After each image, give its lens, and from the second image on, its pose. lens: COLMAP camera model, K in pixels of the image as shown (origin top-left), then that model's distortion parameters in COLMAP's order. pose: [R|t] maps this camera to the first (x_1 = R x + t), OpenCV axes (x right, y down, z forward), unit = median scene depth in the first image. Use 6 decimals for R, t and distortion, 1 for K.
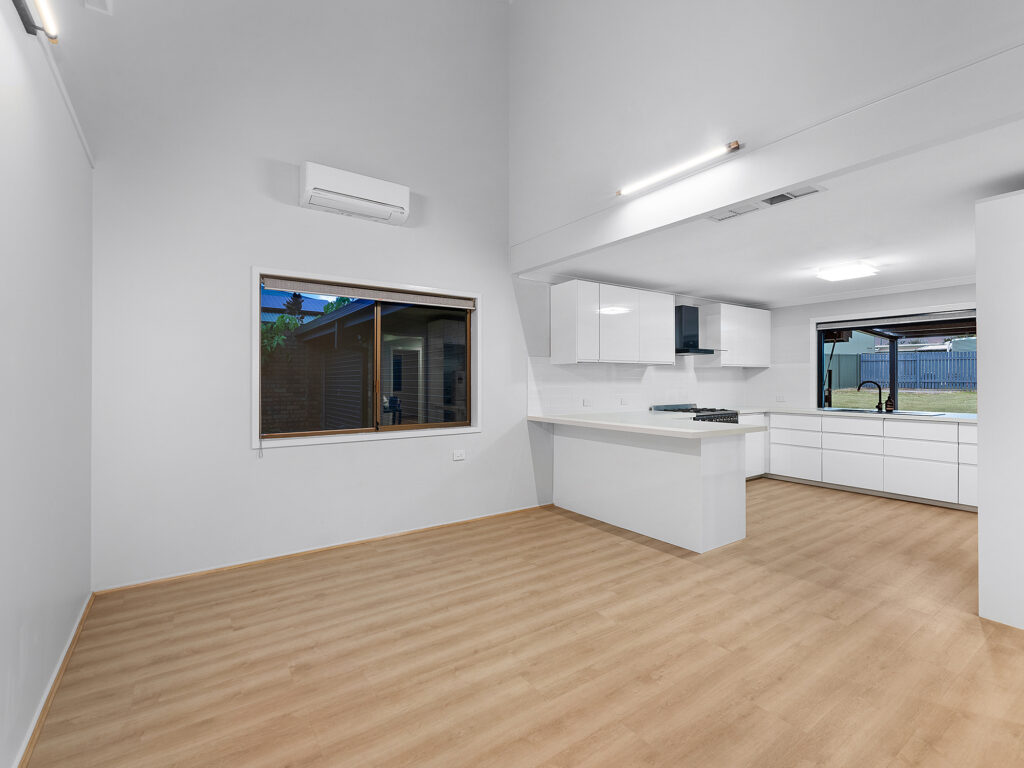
lens RADIAL K [[469.6, 0, 503.9], [0, 469.6, 378.5], [0, 0, 1]] dist [-0.007517, 0.001514]
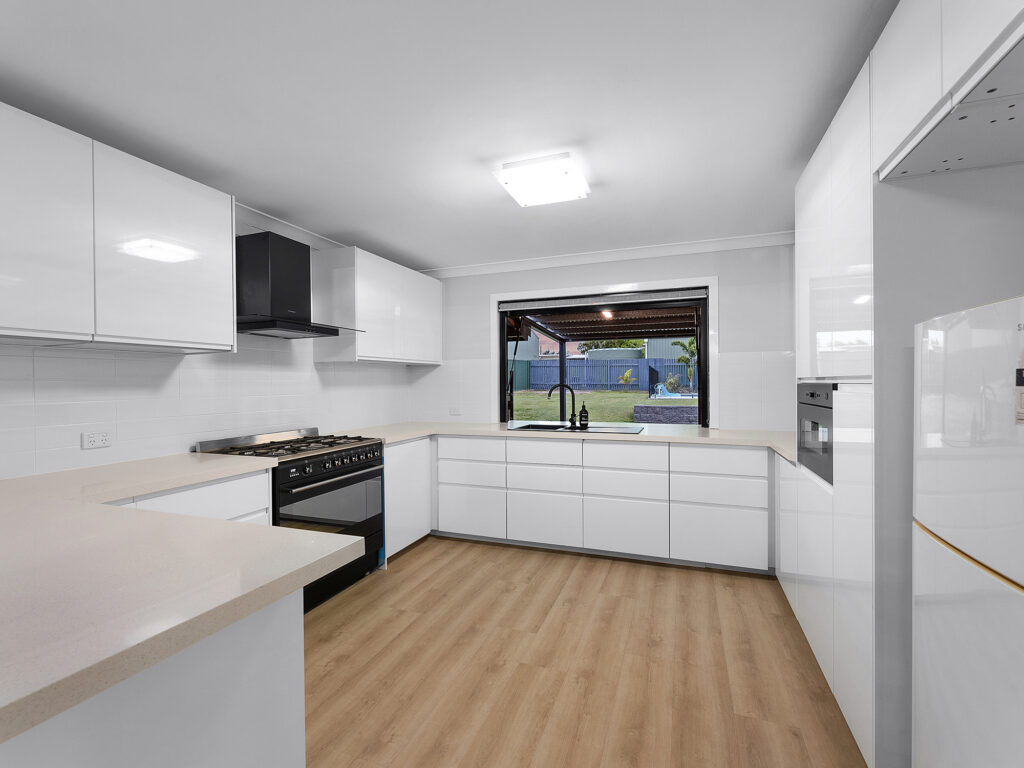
lens RADIAL K [[469.6, 0, 513.6], [0, 469.6, 381.9], [0, 0, 1]] dist [-0.007517, 0.001514]
pose [[0.814046, -0.006058, 0.580769, 0.282569], [0.007086, 0.999975, 0.000498, 0.001179], [-0.580757, 0.003710, 0.814068, 0.422293]]
